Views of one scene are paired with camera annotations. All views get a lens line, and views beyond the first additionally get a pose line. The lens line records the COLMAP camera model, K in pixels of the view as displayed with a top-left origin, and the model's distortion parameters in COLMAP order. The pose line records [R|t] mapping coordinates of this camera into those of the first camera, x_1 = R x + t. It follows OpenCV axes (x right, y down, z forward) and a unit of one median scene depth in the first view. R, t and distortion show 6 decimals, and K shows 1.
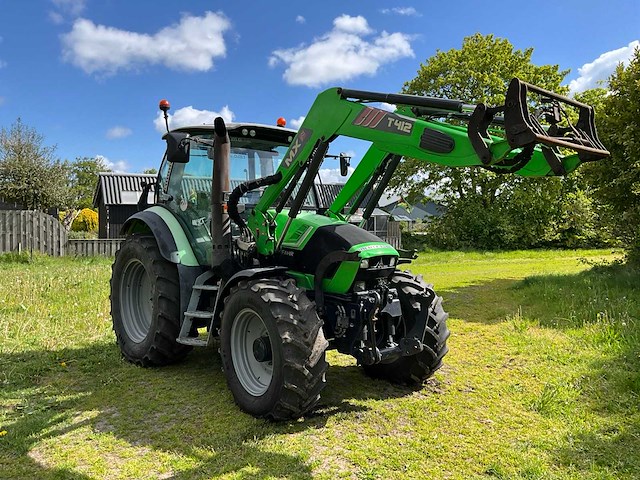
lens RADIAL K [[513.8, 0, 316.1], [0, 513.8, 233.4], [0, 0, 1]] dist [0.044177, -0.053497]
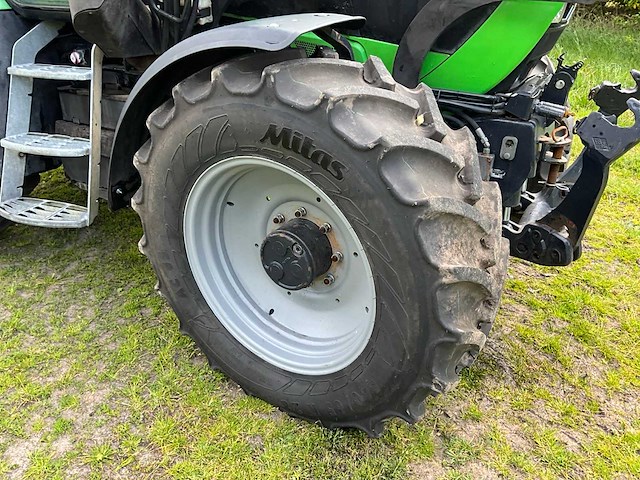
lens RADIAL K [[513.8, 0, 317.0], [0, 513.8, 240.2], [0, 0, 1]] dist [0.044177, -0.053497]
pose [[0.936643, -0.126934, 0.326478, -0.183694], [-0.035849, 0.892404, 0.449812, 0.040972], [-0.348446, -0.433017, 0.831313, 0.610393]]
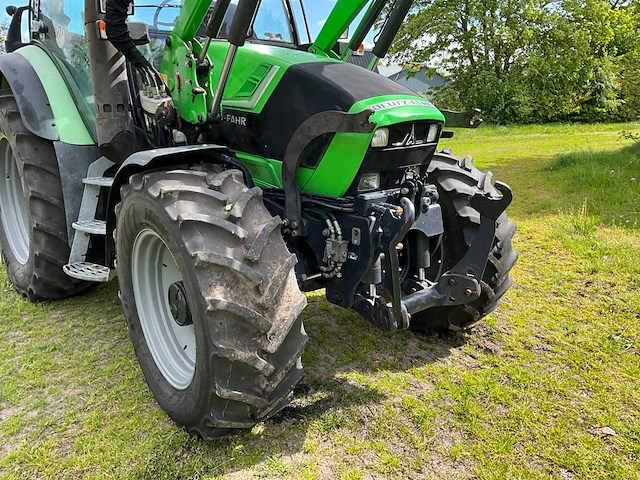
lens RADIAL K [[513.8, 0, 319.2], [0, 513.8, 239.0], [0, 0, 1]] dist [0.044177, -0.053497]
pose [[0.999845, -0.010831, 0.013871, 0.024054], [0.007170, 0.970500, 0.240993, 0.030145], [-0.016072, -0.240856, 0.970428, 0.439279]]
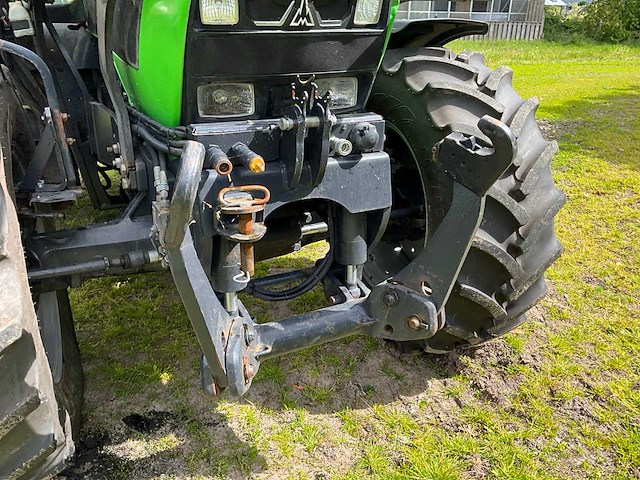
lens RADIAL K [[513.8, 0, 333.3], [0, 513.8, 238.0], [0, 0, 1]] dist [0.044177, -0.053497]
pose [[0.977702, 0.103080, -0.182960, 0.177841], [-0.024644, 0.921538, 0.387504, 0.057619], [0.208548, -0.374355, 0.903530, 0.675235]]
